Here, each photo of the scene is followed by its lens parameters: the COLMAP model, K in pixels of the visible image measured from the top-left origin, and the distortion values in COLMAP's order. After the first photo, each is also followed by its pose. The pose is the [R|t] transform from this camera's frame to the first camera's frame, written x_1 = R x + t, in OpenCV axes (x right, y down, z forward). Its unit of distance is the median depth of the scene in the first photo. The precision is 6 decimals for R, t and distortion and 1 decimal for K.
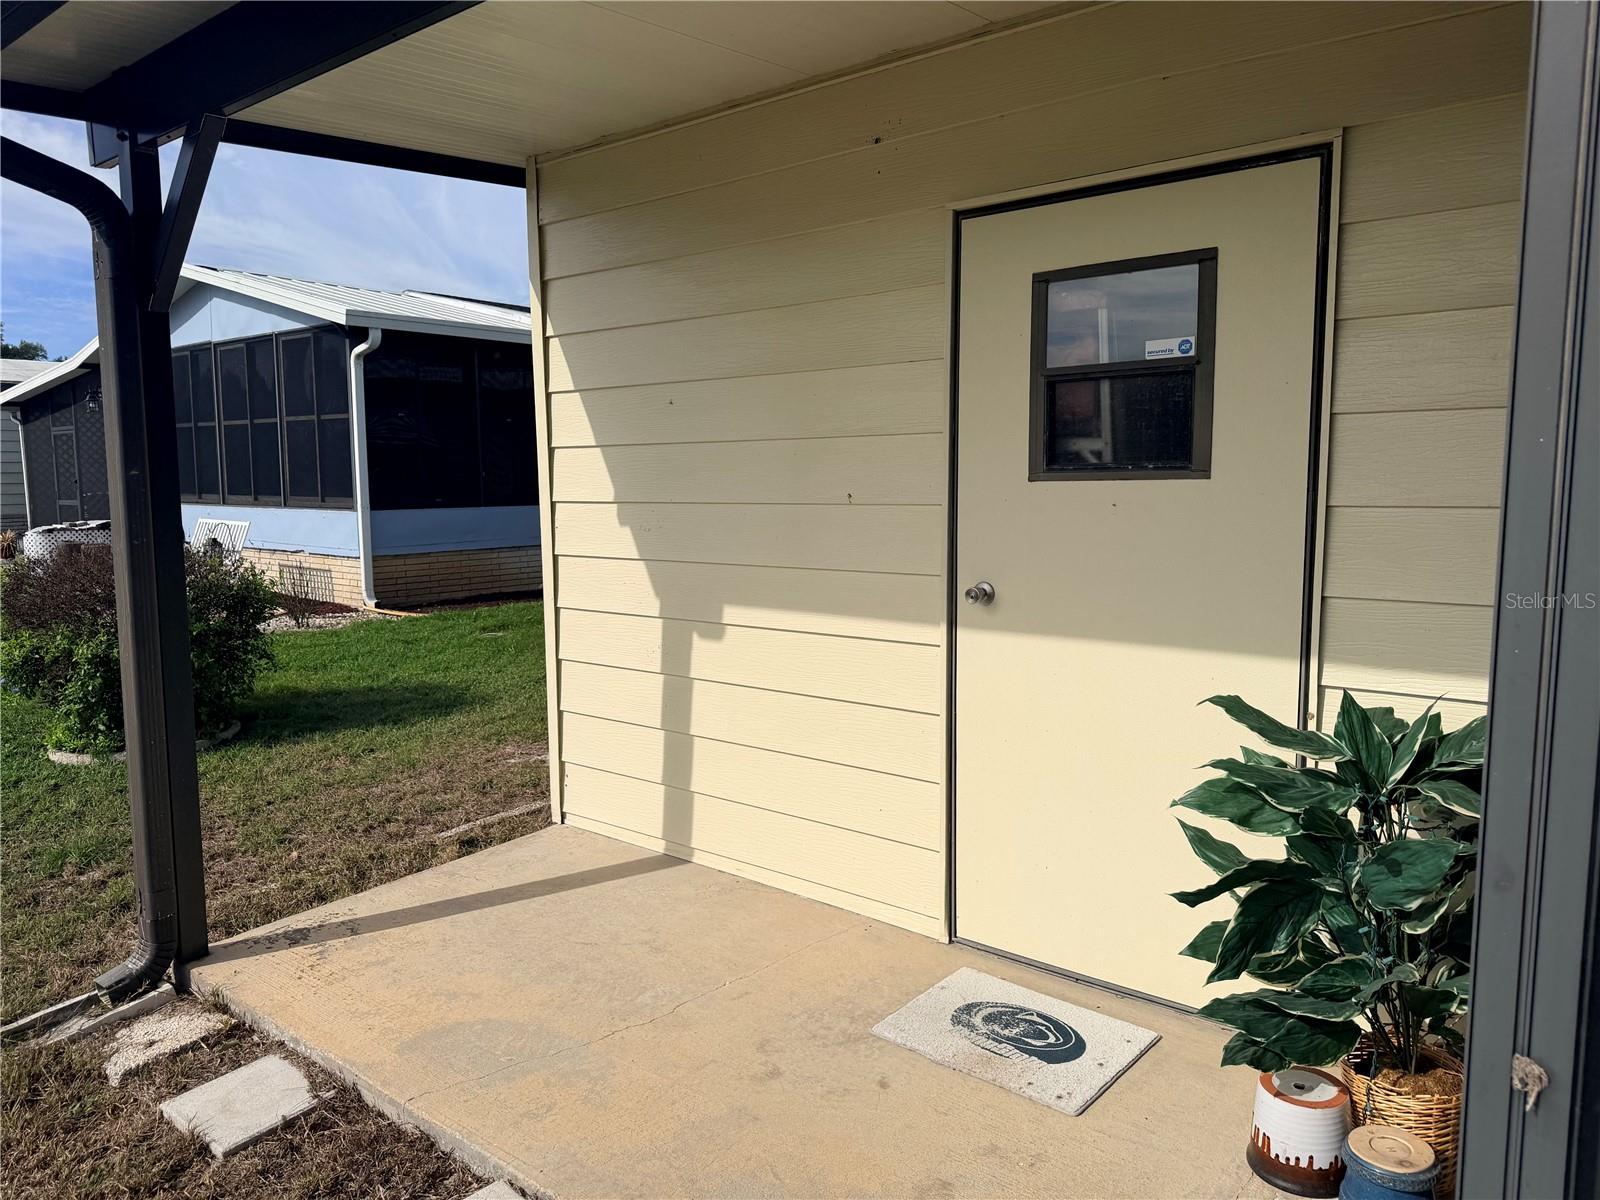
lens RADIAL K [[1120.6, 0, 800.6], [0, 1120.6, 589.4], [0, 0, 1]] dist [0.036932, -0.040942]
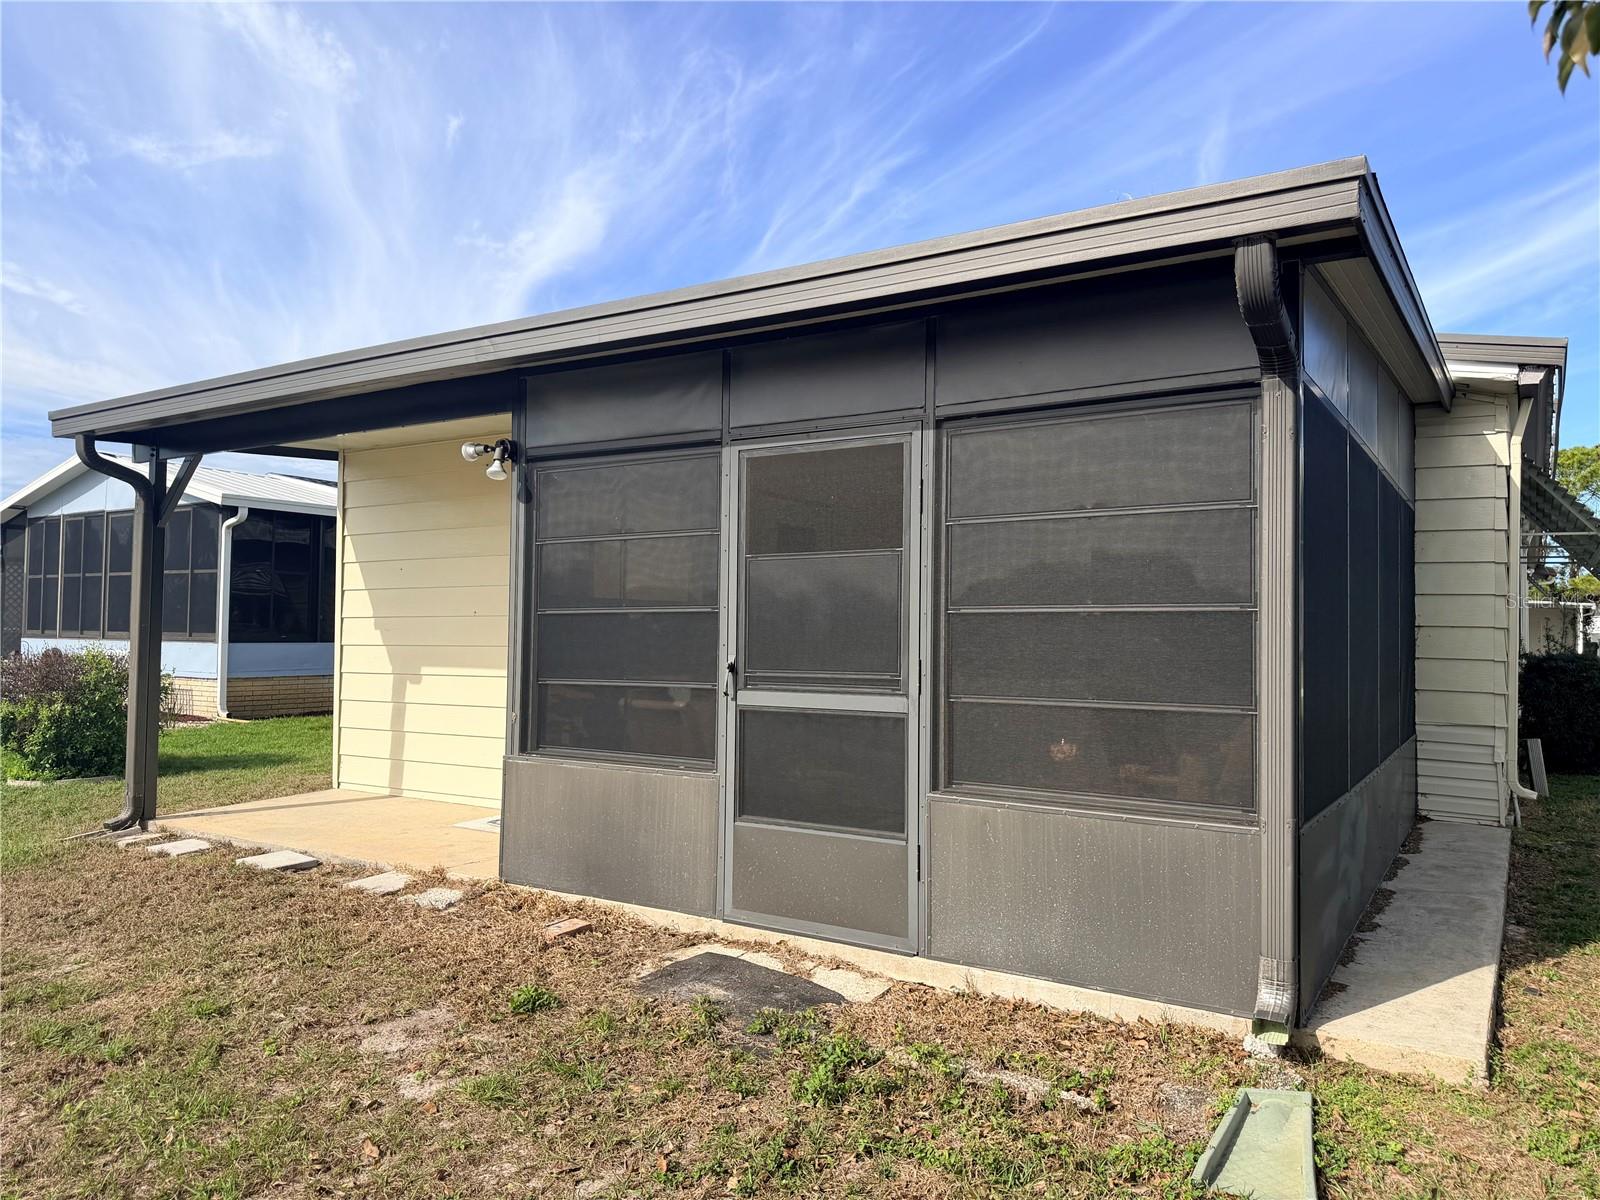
lens RADIAL K [[1120.6, 0, 789.5], [0, 1120.6, 598.2], [0, 0, 1]] dist [0.036932, -0.040942]
pose [[0.993958, 0.021129, 0.107708, 0.130009], [-0.006085, 0.990394, -0.138138, 0.058884], [-0.109592, 0.136648, 0.984539, -0.389362]]
